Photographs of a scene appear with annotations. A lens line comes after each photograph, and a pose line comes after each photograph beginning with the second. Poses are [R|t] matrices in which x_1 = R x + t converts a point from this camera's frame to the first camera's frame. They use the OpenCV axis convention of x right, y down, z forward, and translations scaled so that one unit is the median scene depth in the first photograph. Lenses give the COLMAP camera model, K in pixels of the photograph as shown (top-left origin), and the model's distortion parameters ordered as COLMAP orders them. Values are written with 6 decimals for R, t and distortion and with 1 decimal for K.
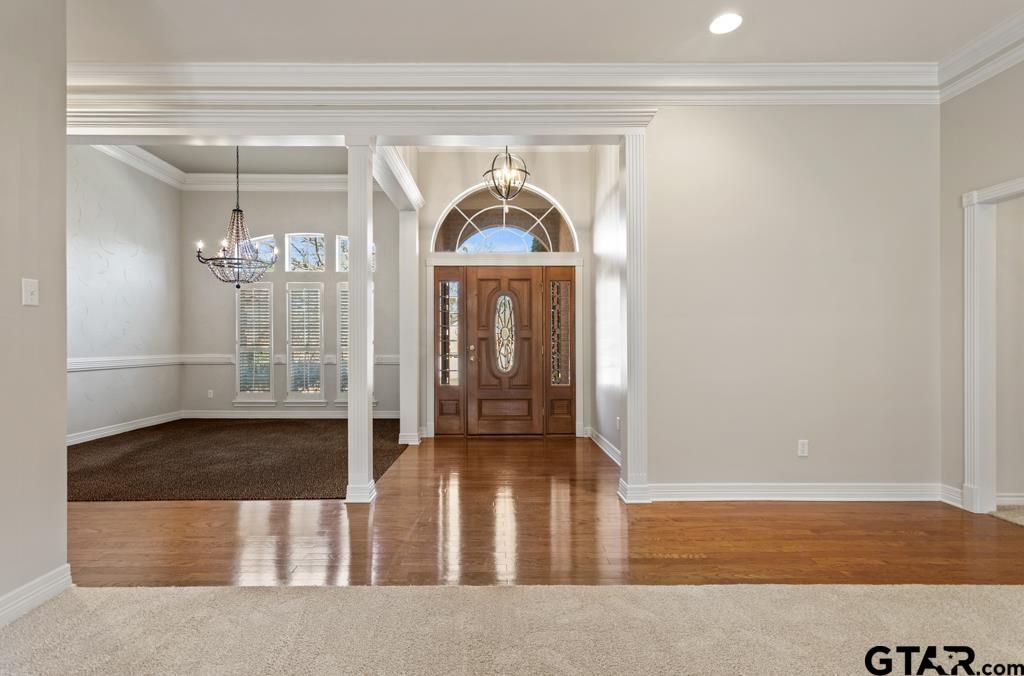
lens RADIAL K [[508.6, 0, 508.0], [0, 508.6, 341.7], [0, 0, 1]] dist [0.003810, 0.000348]
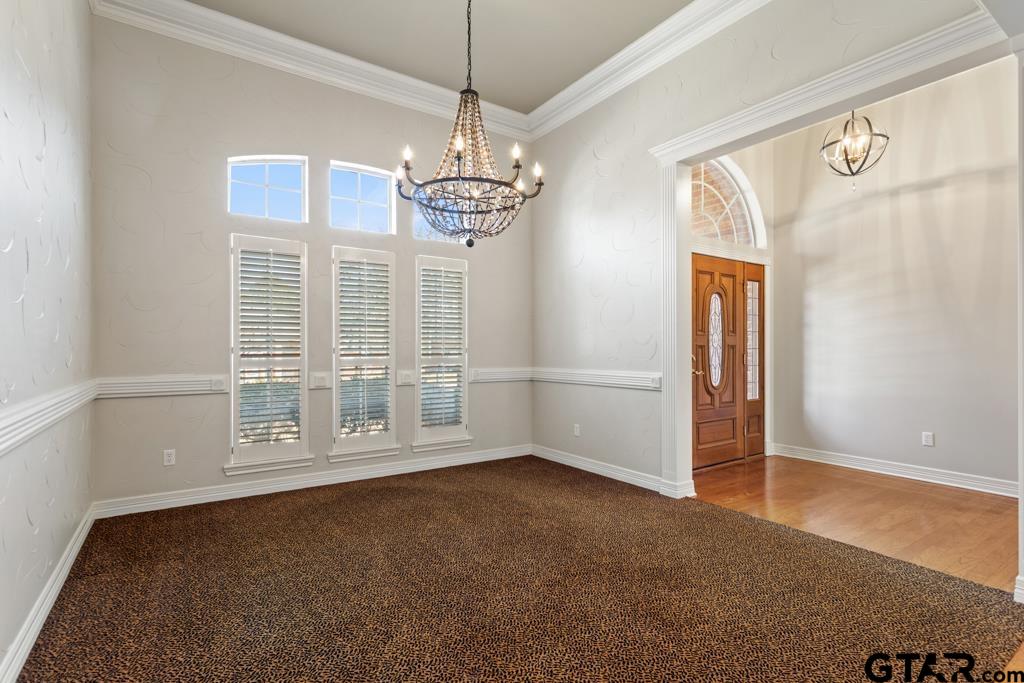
lens RADIAL K [[494.2, 0, 515.9], [0, 494.2, 345.9], [0, 0, 1]] dist [0.002999, 0.001120]
pose [[0.827313, 0.002200, 0.561737, -0.715361], [-0.003833, 0.999991, 0.001729, -0.006719], [-0.561728, -0.003584, 0.827314, 0.525996]]
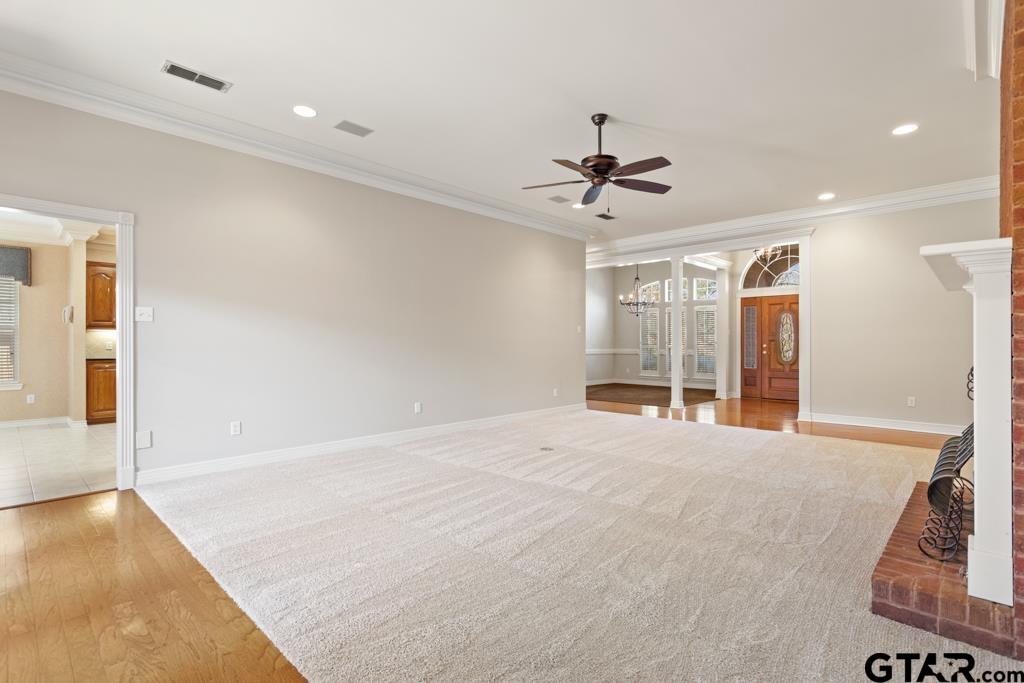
lens RADIAL K [[494.2, 0, 515.6], [0, 494.2, 342.4], [0, 0, 1]] dist [0.002999, 0.001120]
pose [[0.717381, -0.002338, -0.696677, 0.467249], [0.004354, 0.999990, 0.001128, -0.004843], [0.696668, -0.003842, 0.717384, -0.713488]]
